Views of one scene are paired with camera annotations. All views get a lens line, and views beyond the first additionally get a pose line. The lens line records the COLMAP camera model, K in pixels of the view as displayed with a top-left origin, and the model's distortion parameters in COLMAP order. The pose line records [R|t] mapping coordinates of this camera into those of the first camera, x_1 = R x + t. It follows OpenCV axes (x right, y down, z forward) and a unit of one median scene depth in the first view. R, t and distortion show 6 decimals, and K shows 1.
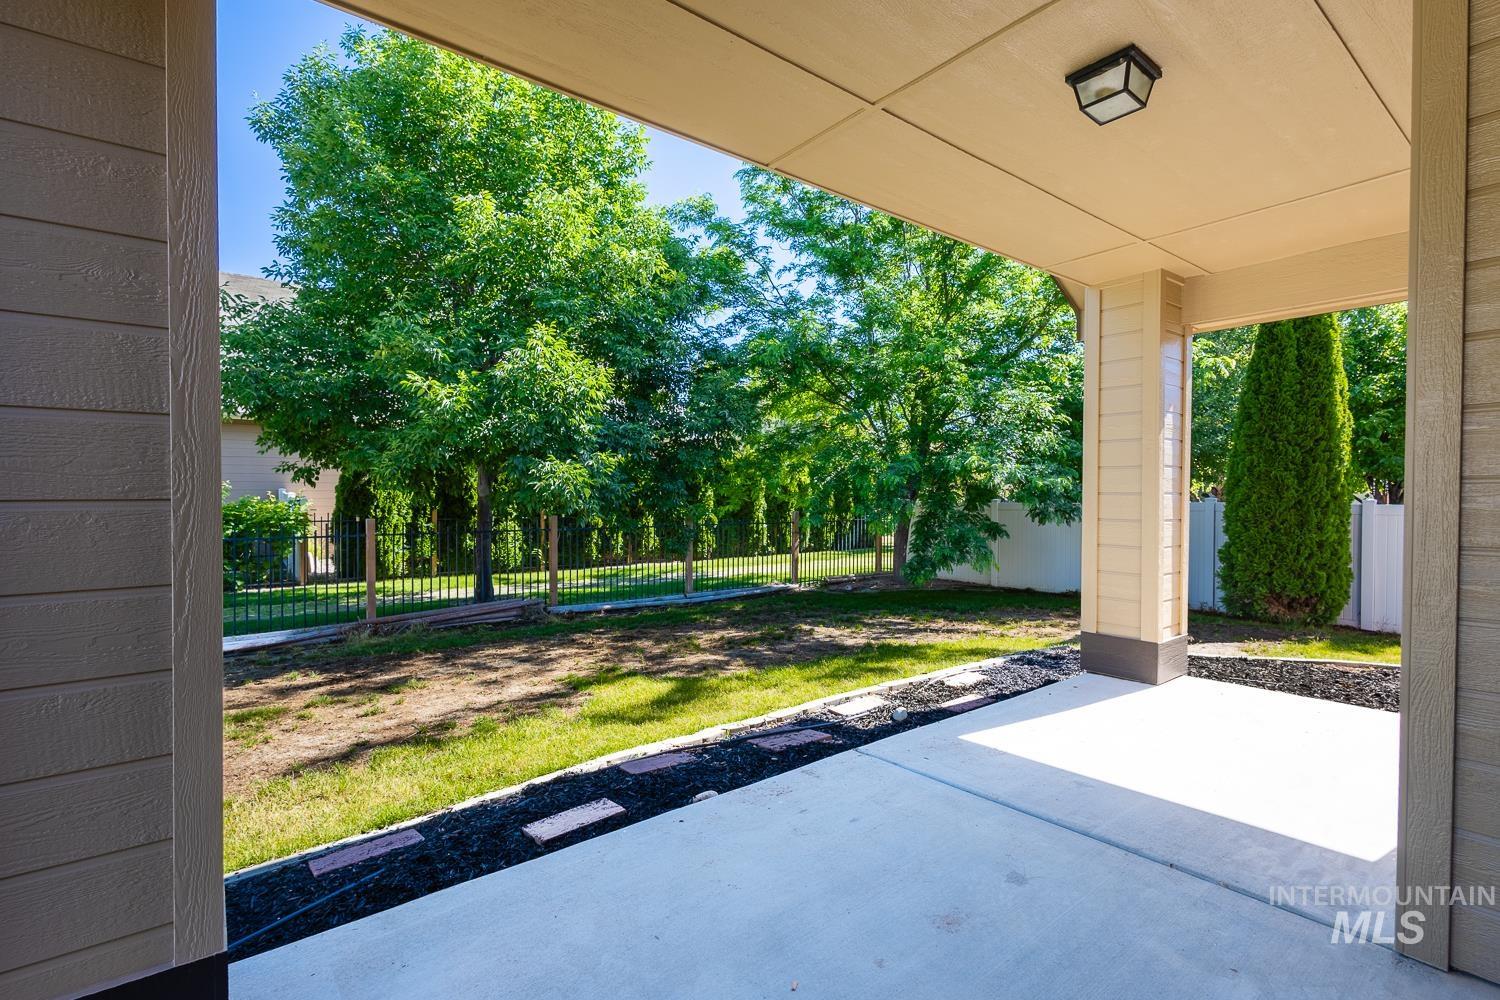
lens RADIAL K [[704.2, 0, 732.9], [0, 704.2, 506.8], [0, 0, 1]] dist [0.007175, 0.000013]
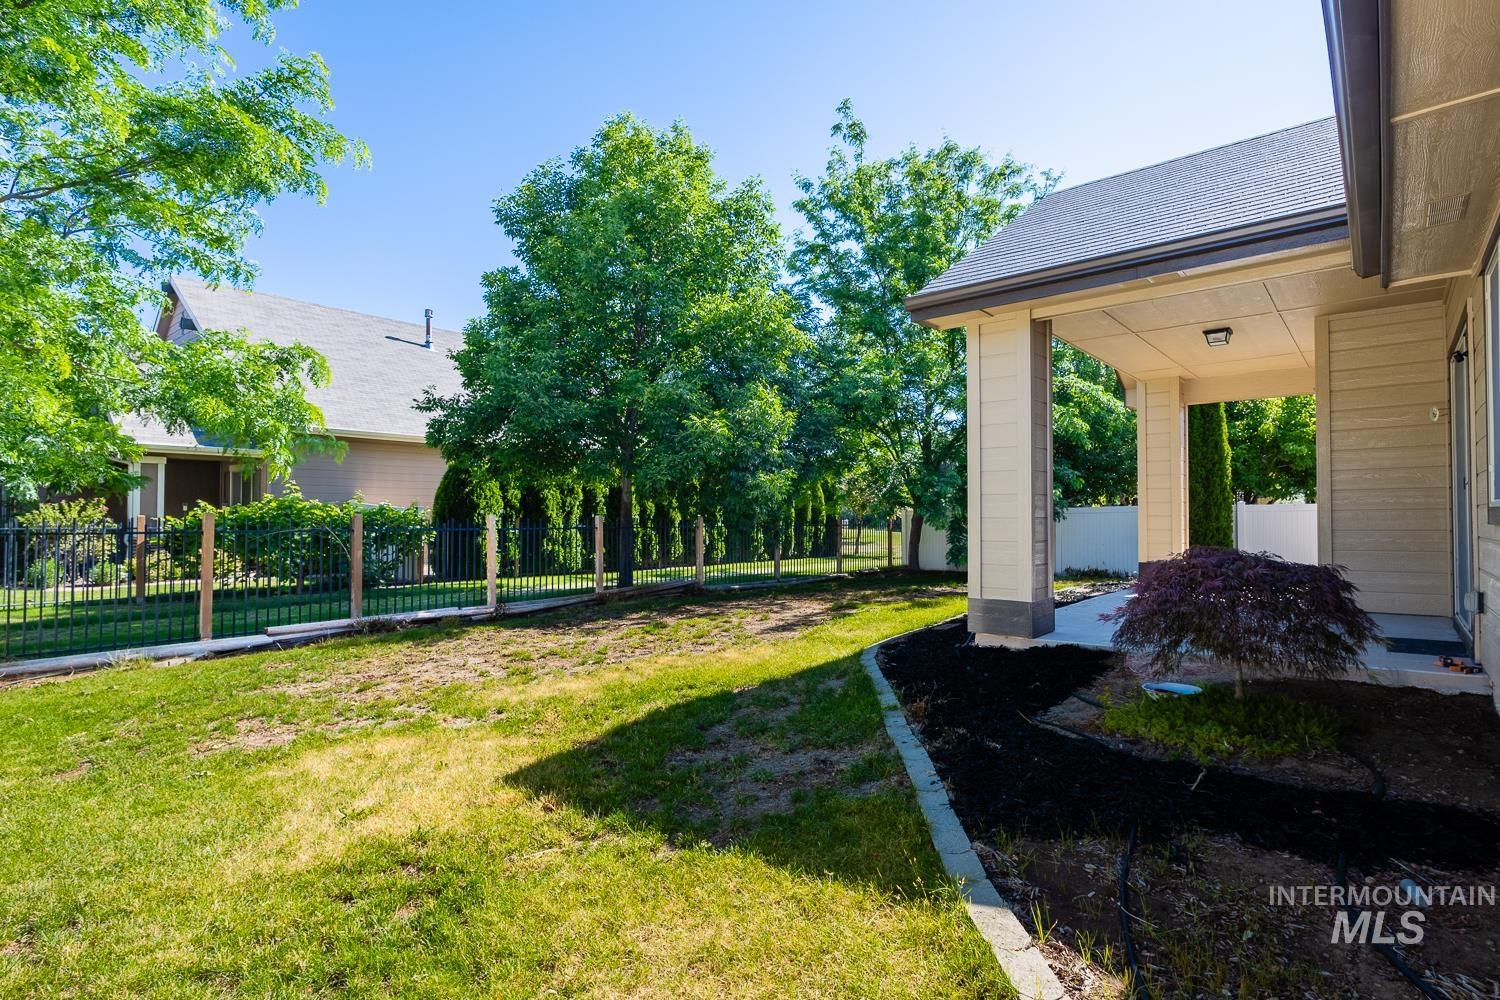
lens RADIAL K [[738.3, 0, 750.0], [0, 738.3, 500.0], [0, 0, 1]] dist [0.001942, -0.000279]
pose [[0.980869, 0.000688, 0.194670, -0.435250], [0.007525, 0.999112, -0.041444, 0.040981], [-0.194525, 0.042116, 0.979993, -0.350845]]
